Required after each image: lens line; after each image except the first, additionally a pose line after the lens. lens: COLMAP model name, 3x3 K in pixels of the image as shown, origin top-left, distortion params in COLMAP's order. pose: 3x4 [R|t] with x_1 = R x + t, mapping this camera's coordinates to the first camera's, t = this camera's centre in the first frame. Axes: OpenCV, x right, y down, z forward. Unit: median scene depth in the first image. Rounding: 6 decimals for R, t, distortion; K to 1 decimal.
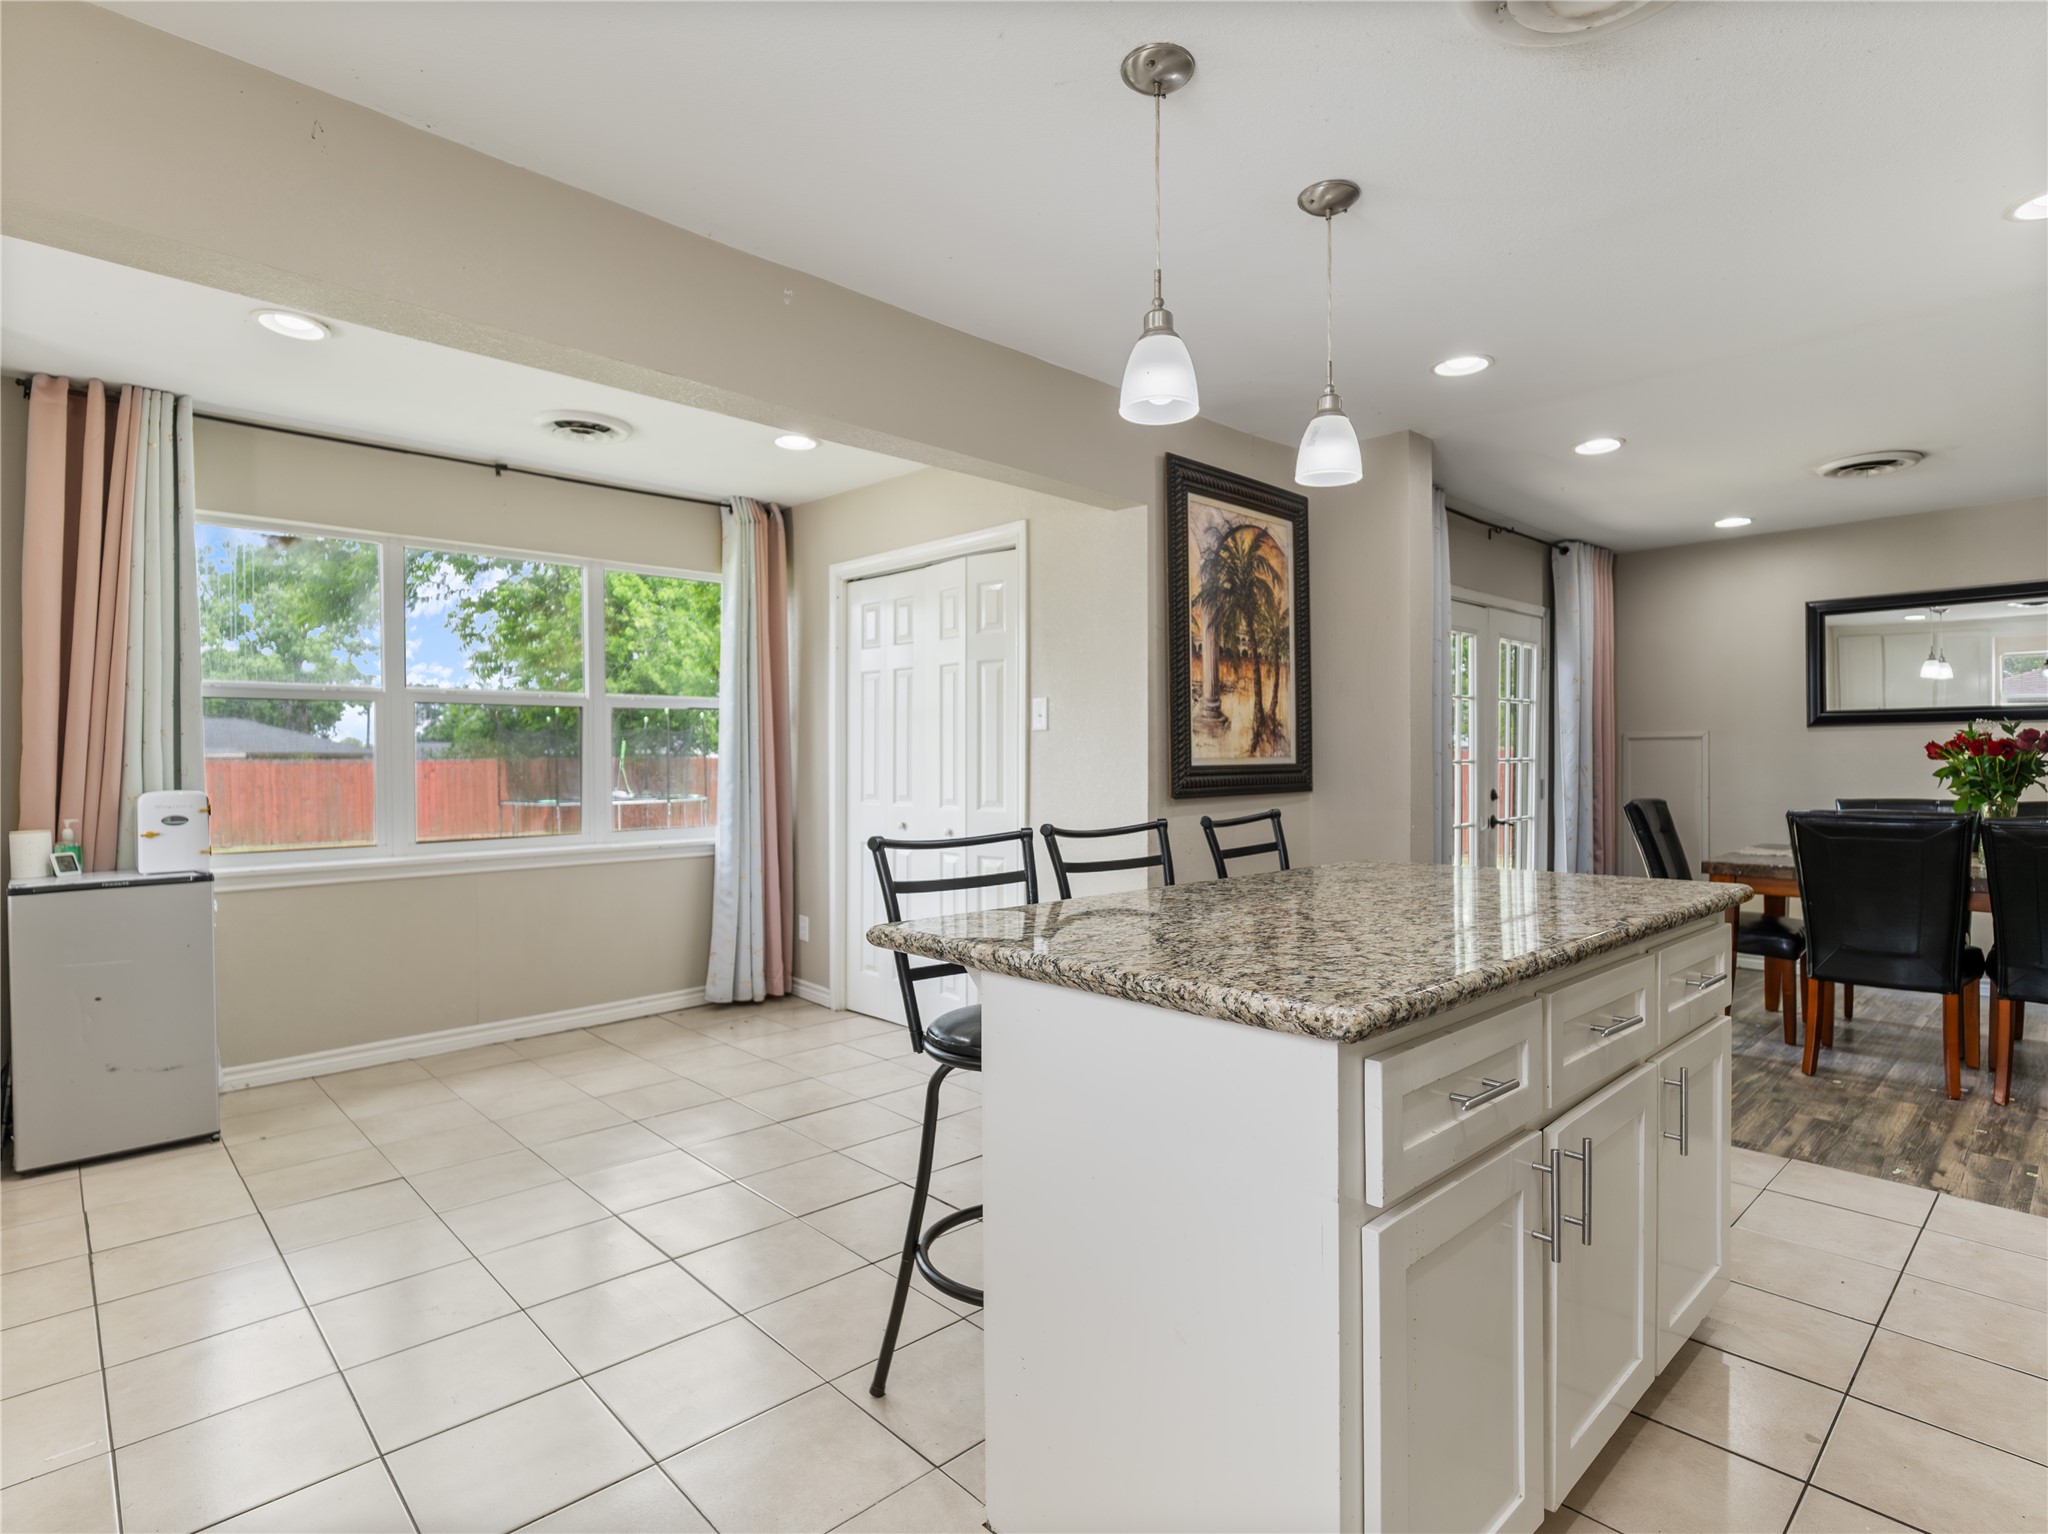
lens RADIAL K [[1053.1, 0, 1024.0], [0, 1053.1, 767.0], [0, 0, 1]] dist [-0.014724, 0.000205]
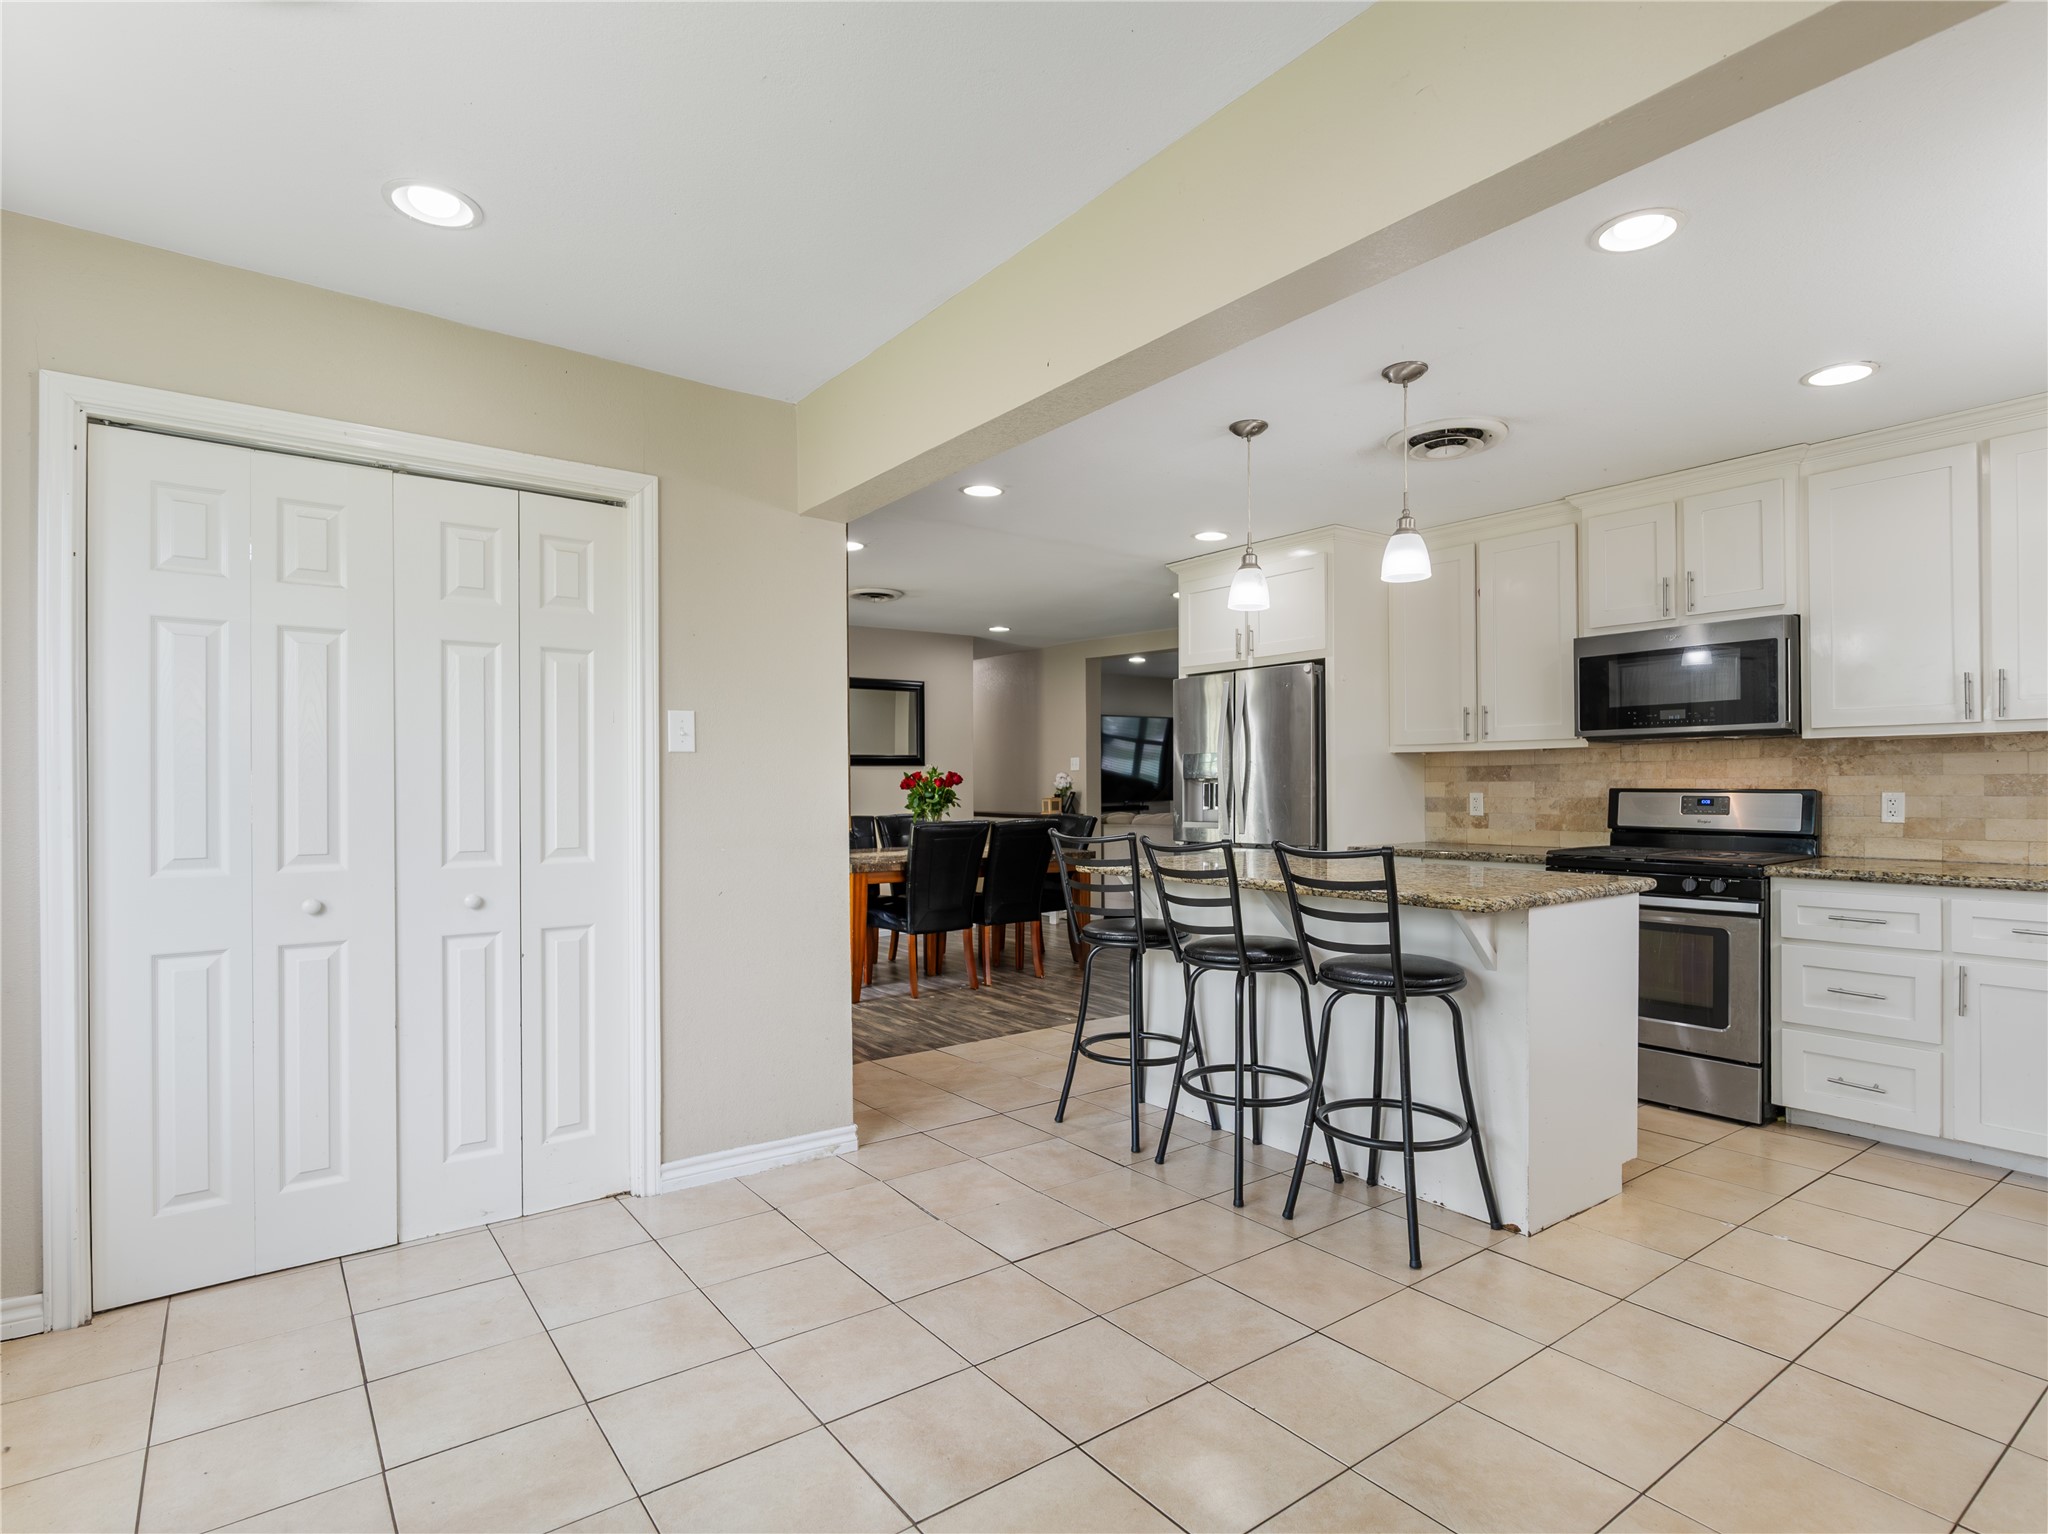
lens RADIAL K [[1053.1, 0, 1024.0], [0, 1053.1, 767.0], [0, 0, 1]] dist [-0.014724, 0.000205]
pose [[0.119288, 0.020292, 0.992652, -0.710690], [0.009105, 0.999727, -0.021530, -0.003685], [-0.992818, 0.011606, 0.119070, 0.633059]]
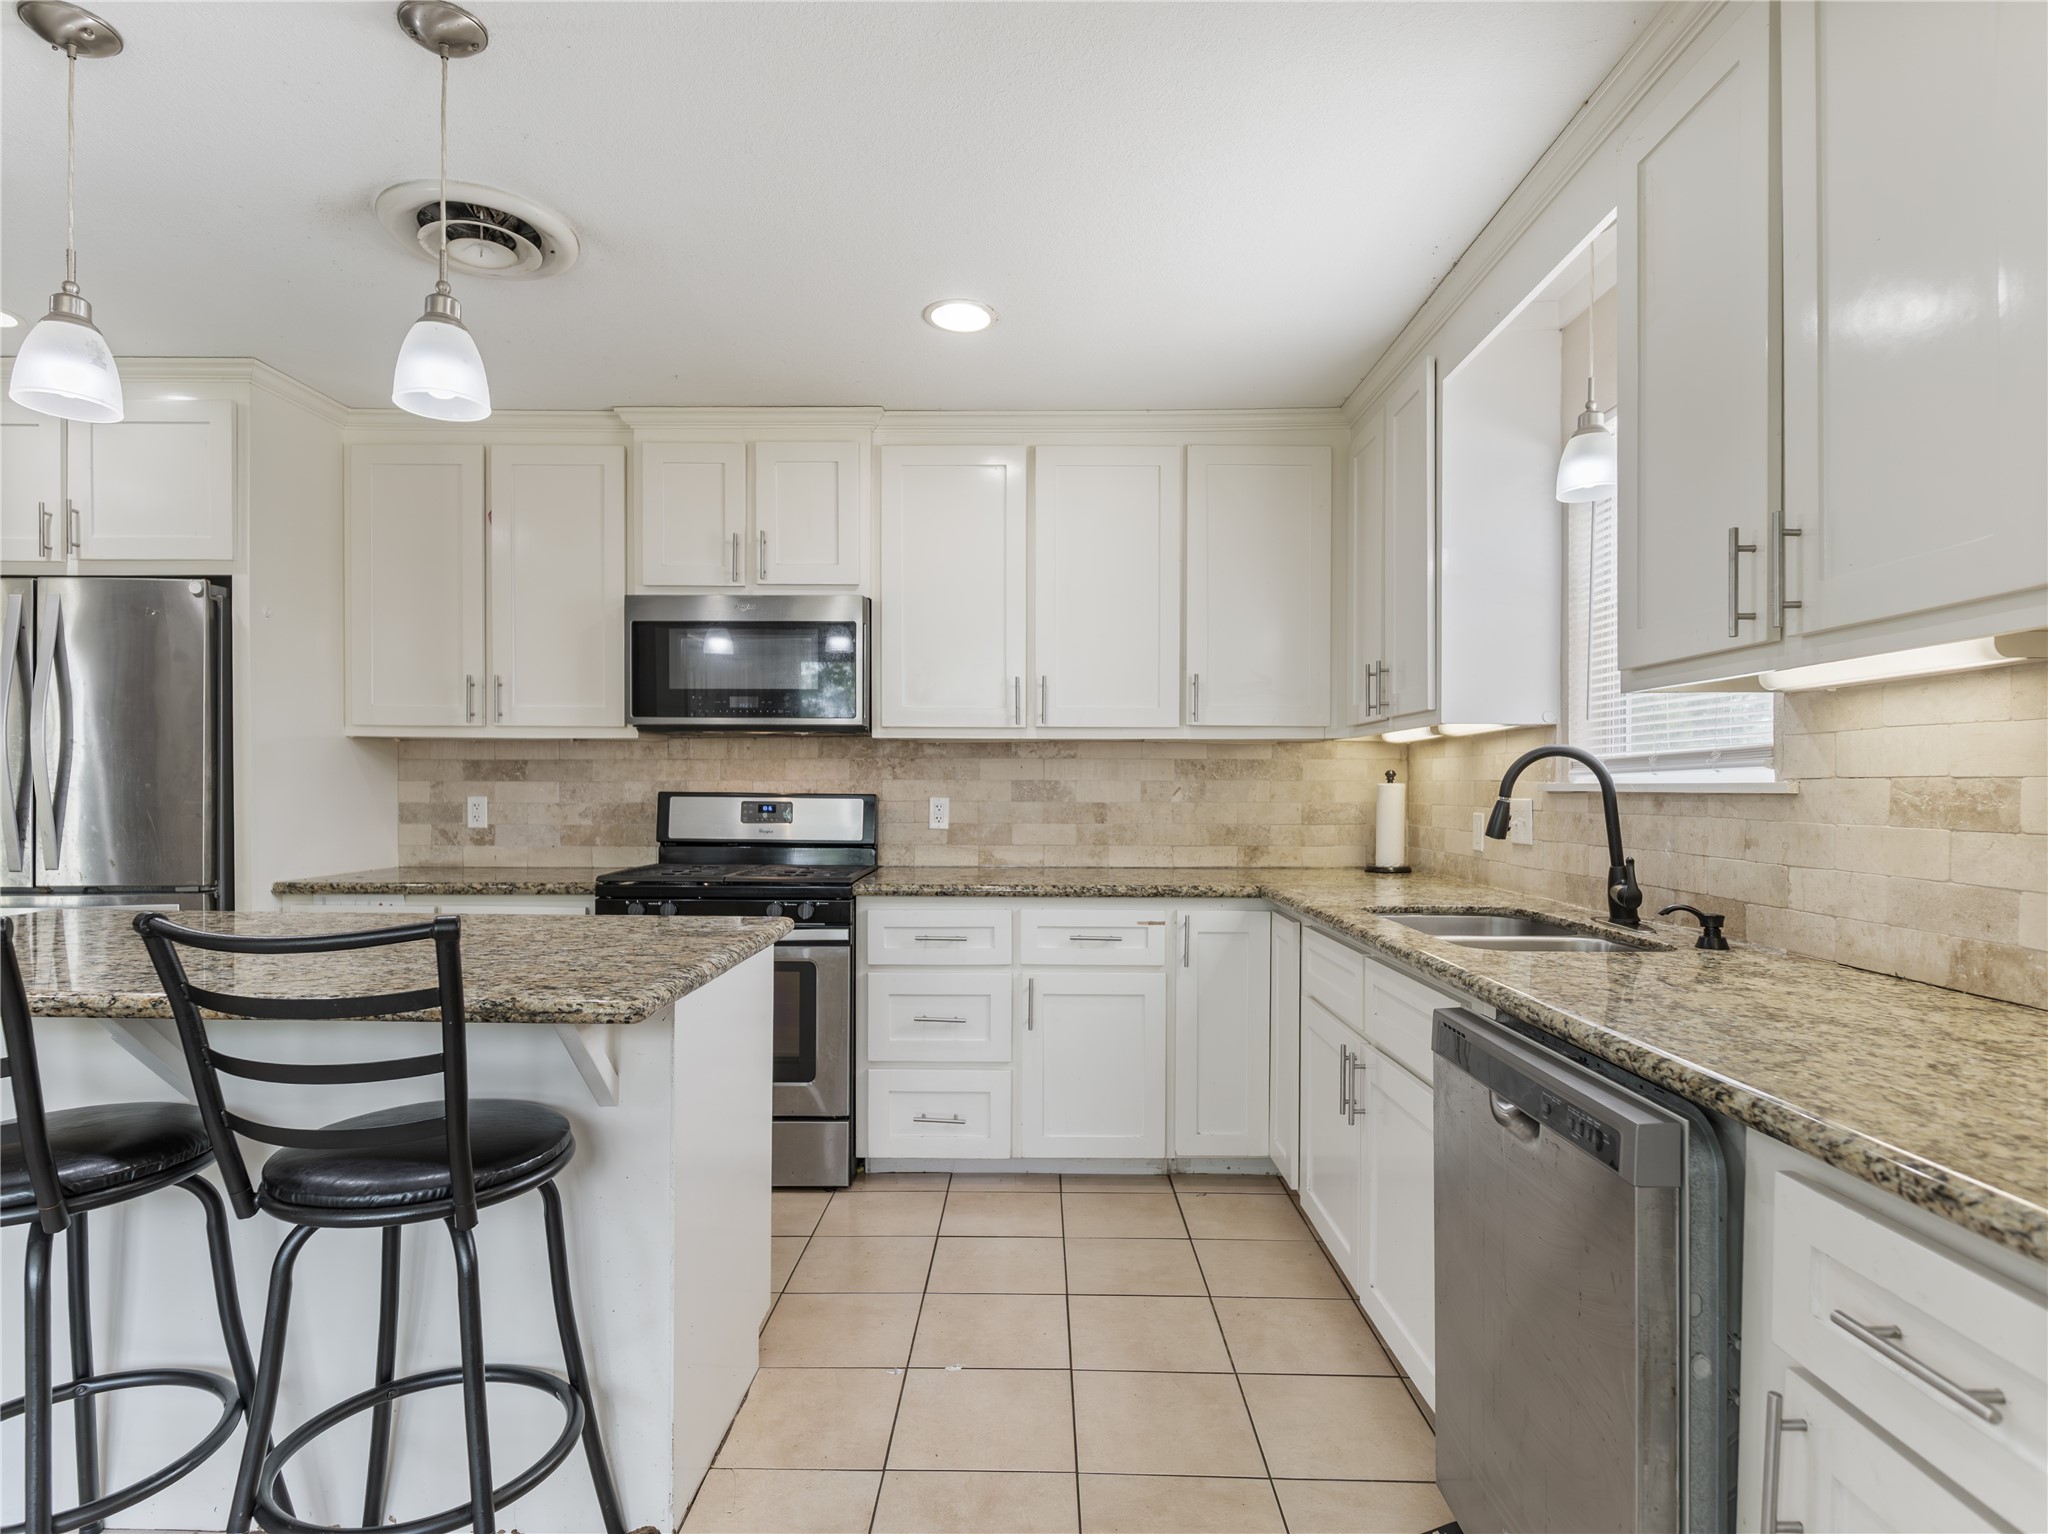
lens RADIAL K [[1094.3, 0, 1032.0], [0, 1094.3, 802.5], [0, 0, 1]] dist [-0.000202, -0.001763]
pose [[-0.726298, -0.011163, 0.687289, -0.399178], [0.000254, 0.999864, 0.016508, -0.005332], [-0.687380, 0.012164, -0.726196, 0.603905]]
